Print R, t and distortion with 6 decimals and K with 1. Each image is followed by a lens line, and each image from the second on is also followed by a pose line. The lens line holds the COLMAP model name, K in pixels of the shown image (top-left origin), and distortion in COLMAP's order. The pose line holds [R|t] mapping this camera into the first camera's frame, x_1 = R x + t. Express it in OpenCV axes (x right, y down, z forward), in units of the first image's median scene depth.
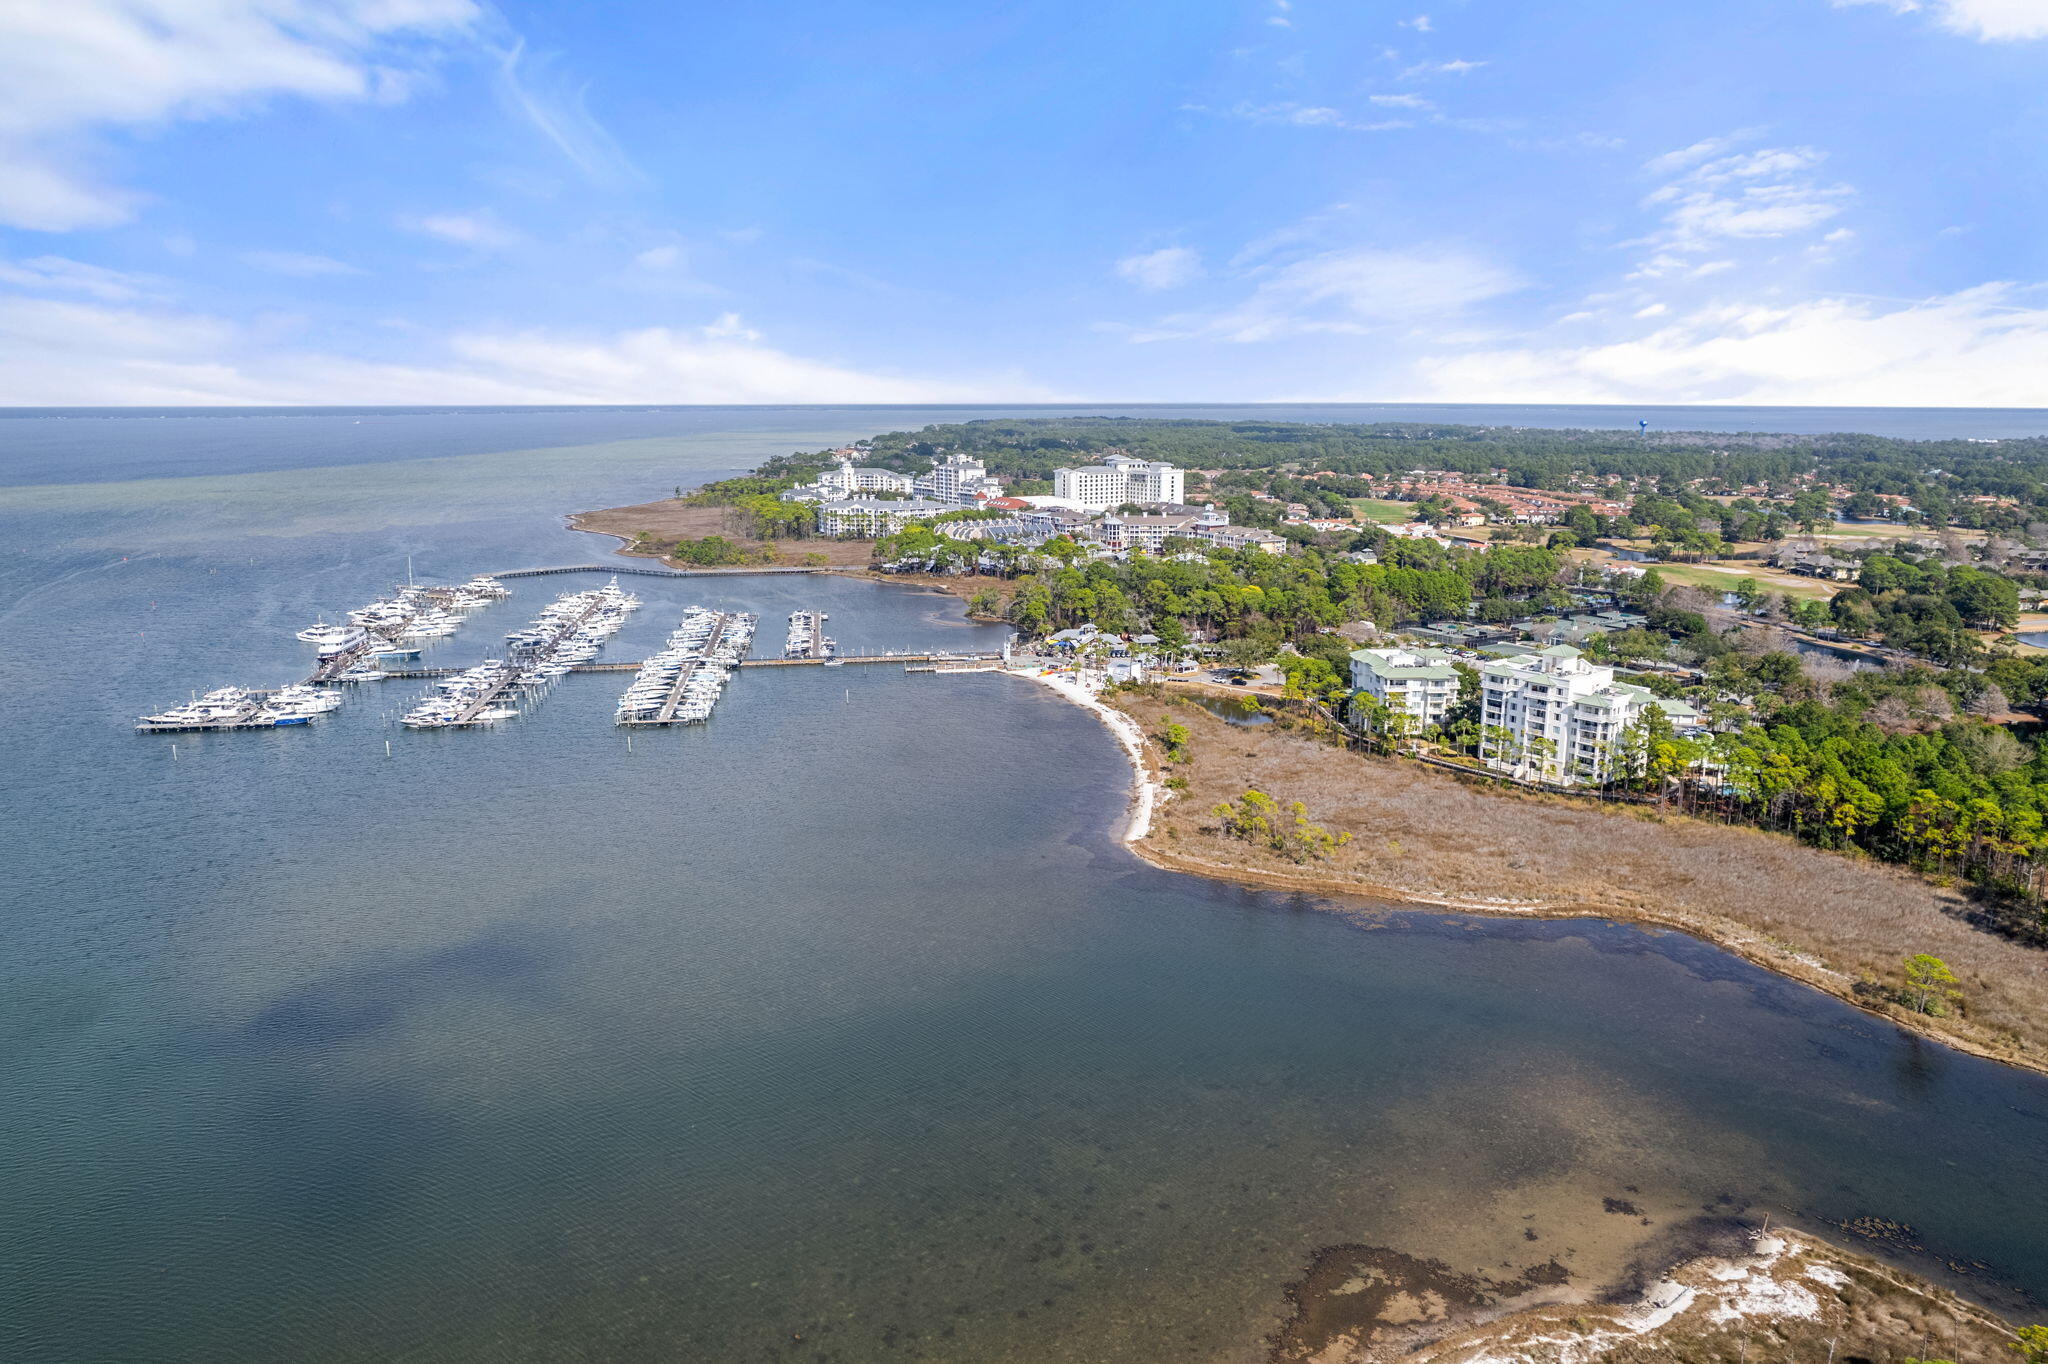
lens RADIAL K [[1299.2, 0, 1024.0], [0, 1299.2, 682.0], [0, 0, 1]] dist [-0.075972, 0.071776]
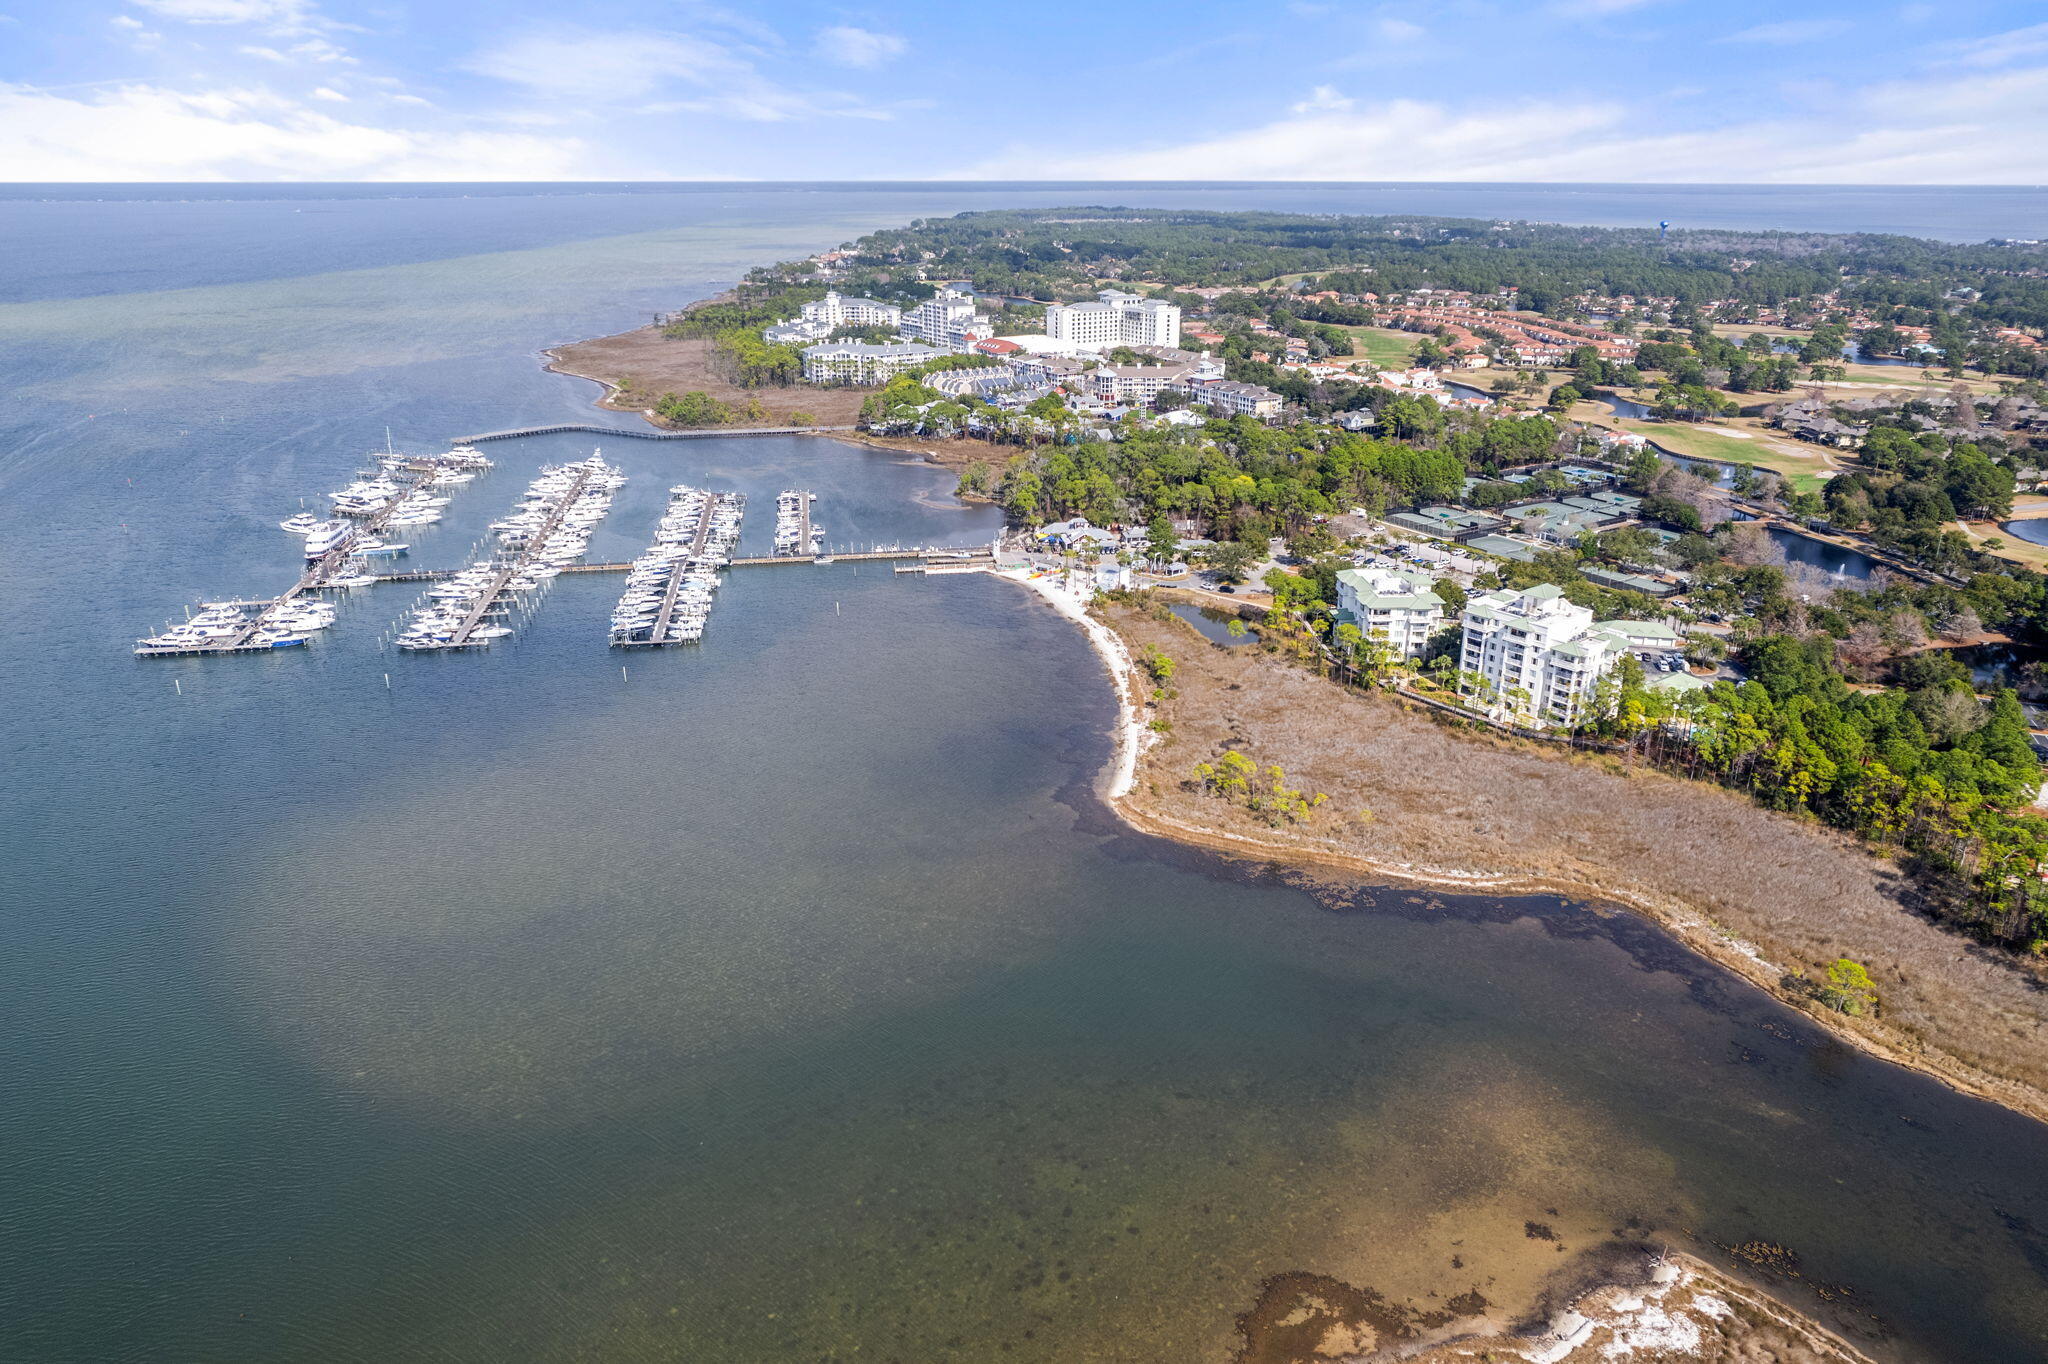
lens RADIAL K [[1316.1, 0, 1024.0], [0, 1316.1, 682.0], [0, 0, 1]] dist [-0.076972, 0.075711]
pose [[0.999985, -0.002465, 0.004905, 0.003796], [0.001686, 0.988254, 0.152814, -0.102509], [-0.005224, -0.152804, 0.988243, -0.021105]]
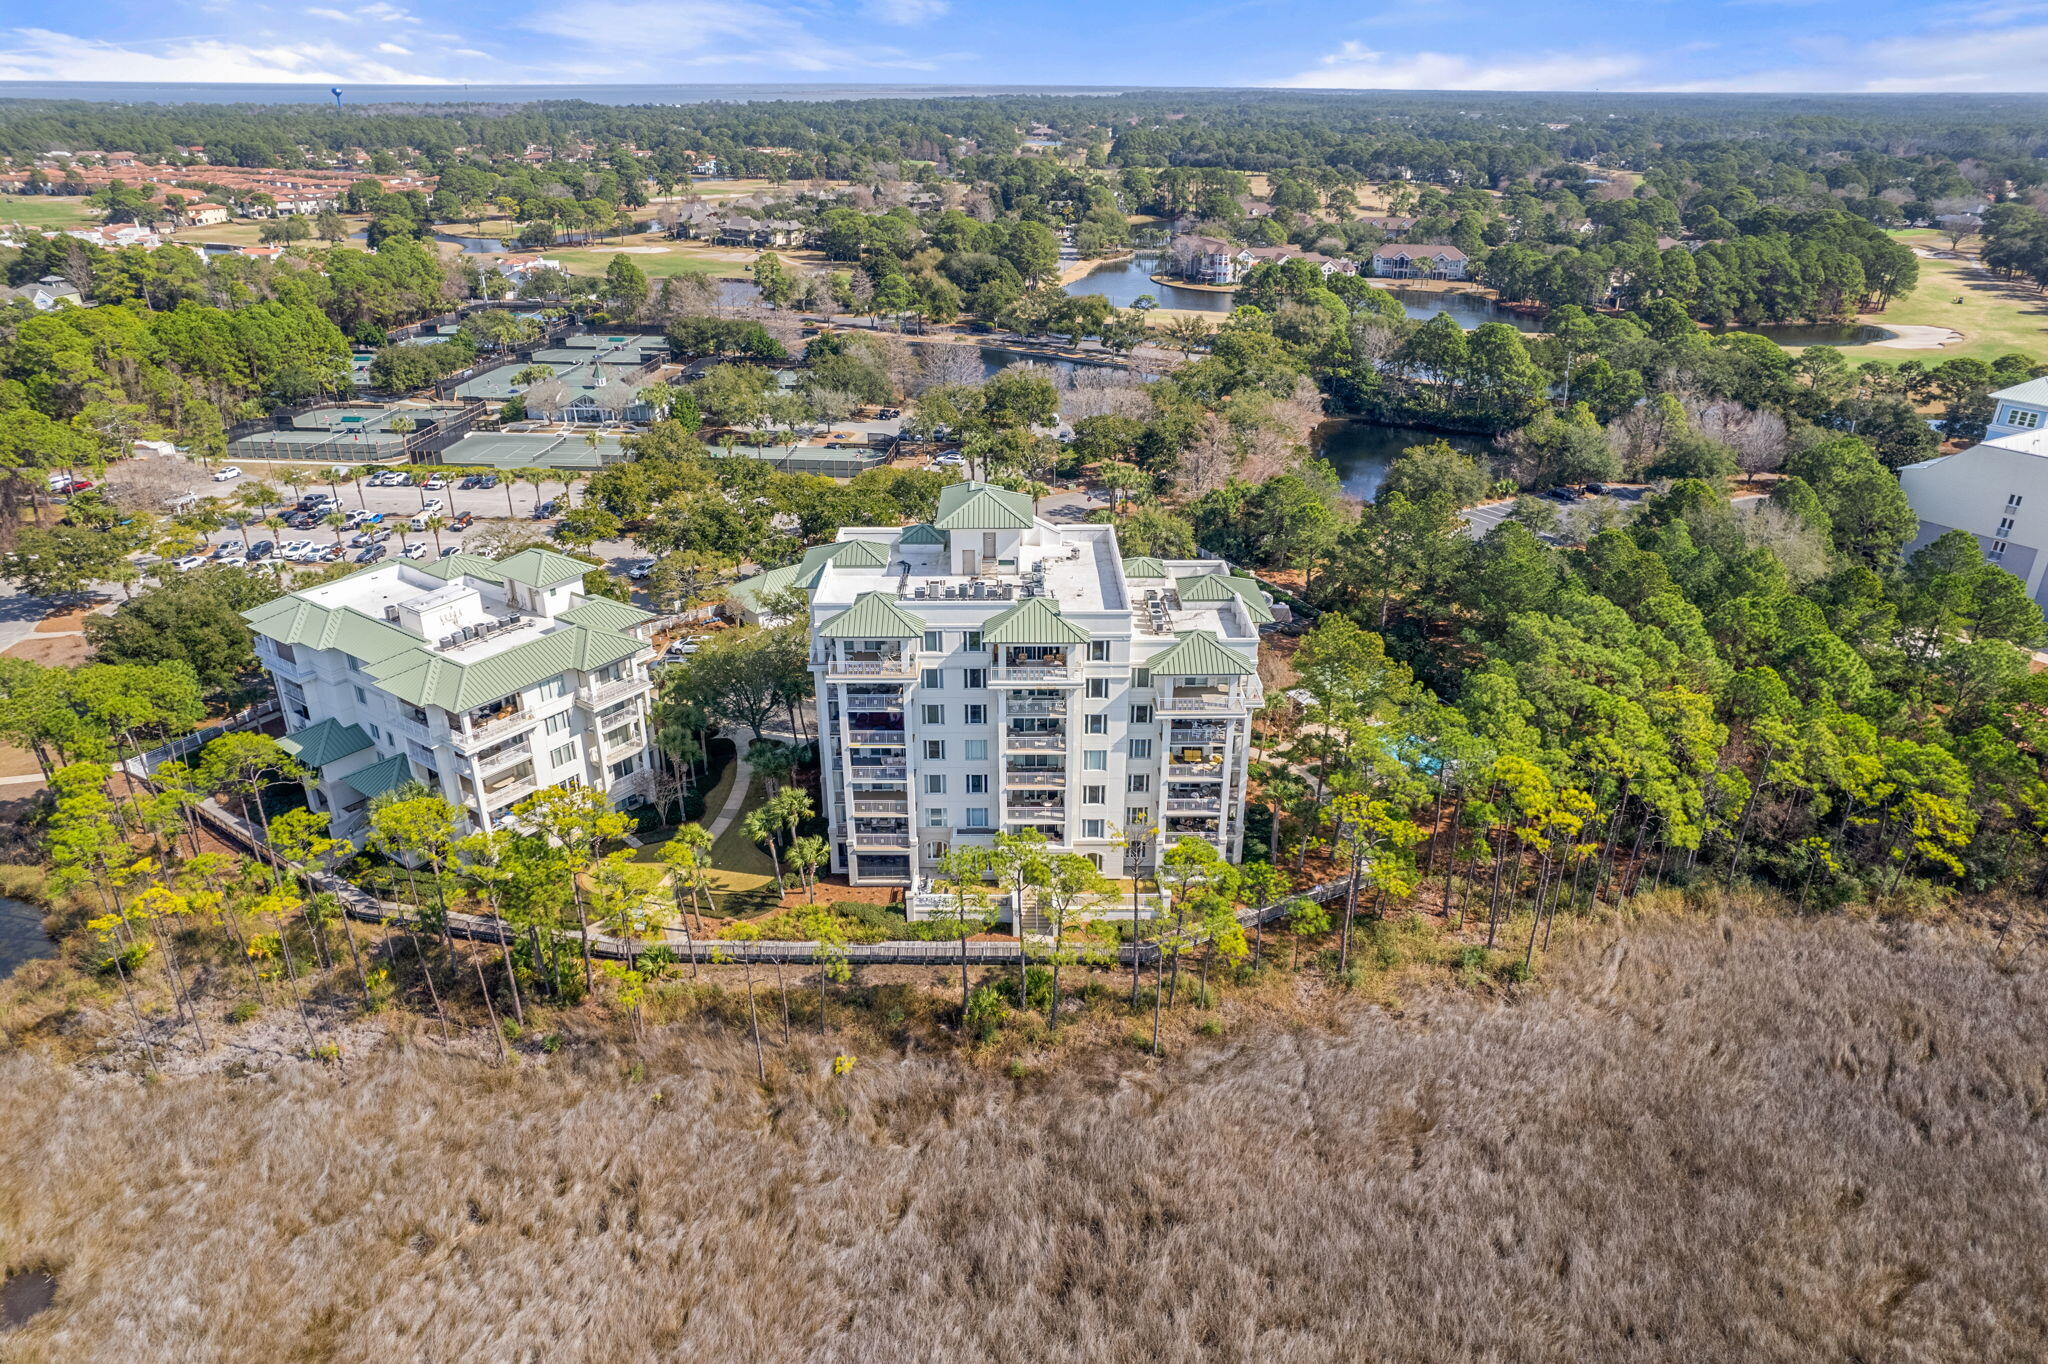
lens RADIAL K [[1316.1, 0, 1024.0], [0, 1316.1, 682.0], [0, 0, 1]] dist [-0.076972, 0.075711]
pose [[0.610468, -0.330963, 0.719578, 0.149784], [0.165397, 0.941750, 0.292831, -0.073686], [-0.774579, -0.059748, 0.629648, 0.715365]]
